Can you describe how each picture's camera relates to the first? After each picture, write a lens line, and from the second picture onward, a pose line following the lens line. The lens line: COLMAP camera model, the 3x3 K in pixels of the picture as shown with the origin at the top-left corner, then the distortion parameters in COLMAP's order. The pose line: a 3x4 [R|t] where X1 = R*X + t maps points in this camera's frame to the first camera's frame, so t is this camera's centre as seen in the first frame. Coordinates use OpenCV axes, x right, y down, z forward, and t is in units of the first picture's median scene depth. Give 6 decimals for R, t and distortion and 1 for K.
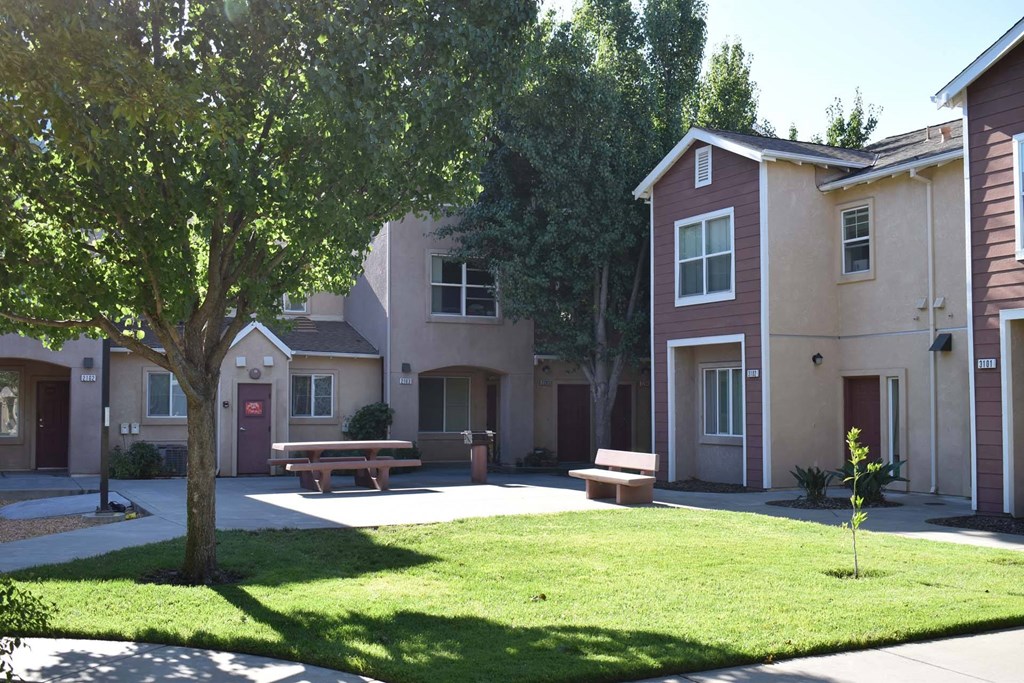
lens RADIAL K [[1151.5, 0, 512.4], [0, 1151.5, 316.5], [0, 0, 1]] dist [-0.014011, 0.002377]
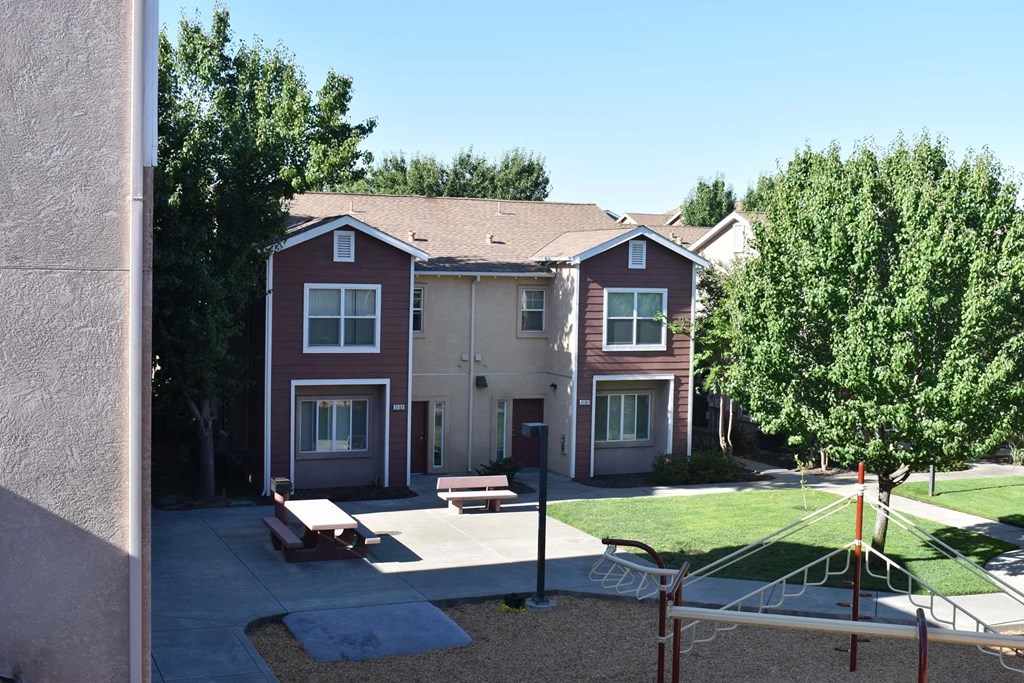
lens RADIAL K [[1261.1, 0, 512.0], [0, 1261.1, 341.5], [0, 0, 1]] dist [-0.044762, -0.002110]
pose [[0.037220, -0.055351, 0.997773, -1.275369], [-0.096858, 0.993564, 0.058730, -0.129939], [-0.994602, -0.098828, 0.031619, 0.789531]]
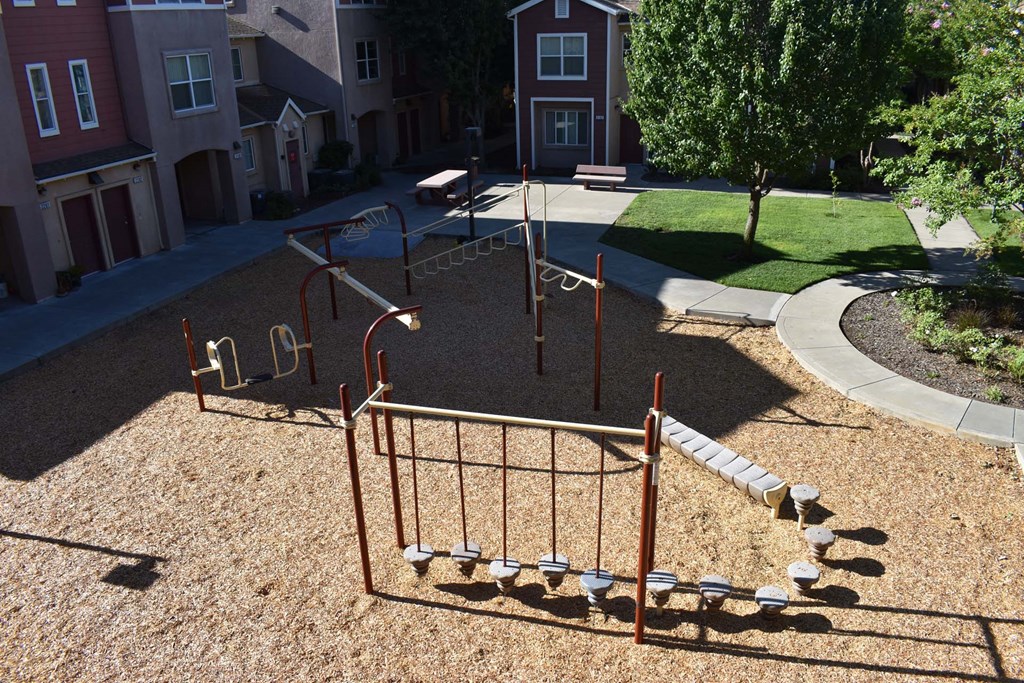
lens RADIAL K [[800.9, 0, 512.0], [0, 800.9, 341.5], [0, 0, 1]] dist [-0.095250, 0.015791]
pose [[0.704480, -0.282199, 0.651208, -0.942435], [-0.028237, 0.905680, 0.423020, -0.184898], [-0.709162, -0.316397, 0.630065, 0.055822]]
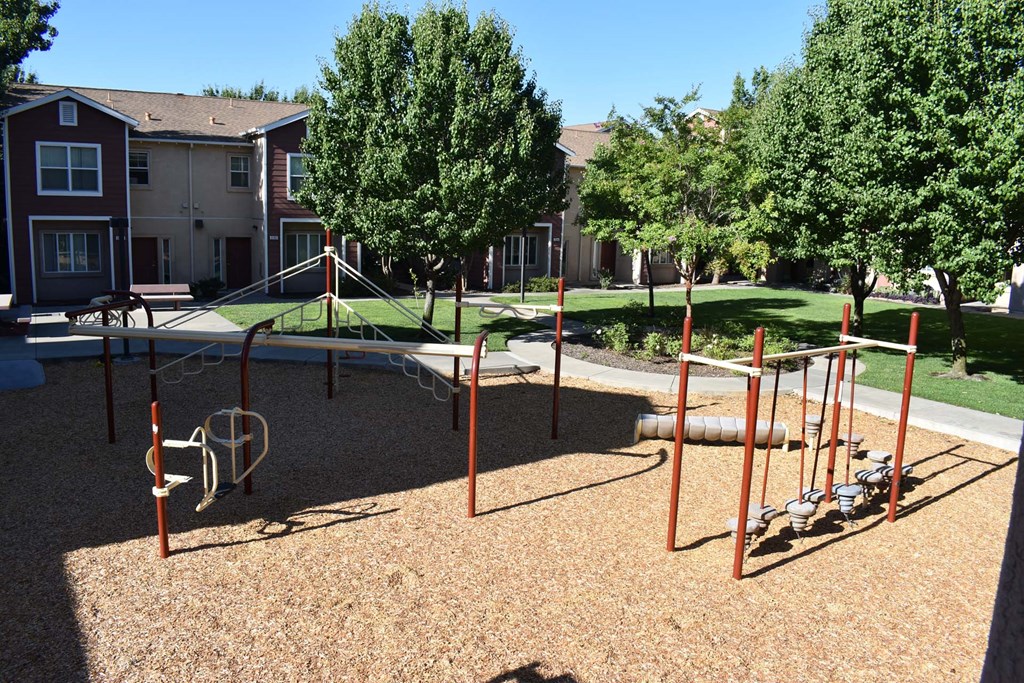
lens RADIAL K [[800.9, 0, 512.0], [0, 800.9, 341.5], [0, 0, 1]] dist [-0.095250, 0.015791]
pose [[-0.108716, -0.163612, 0.980516, -1.098992], [-0.105132, 0.982723, 0.152324, -0.044615], [-0.988498, -0.086523, -0.124039, 0.490925]]
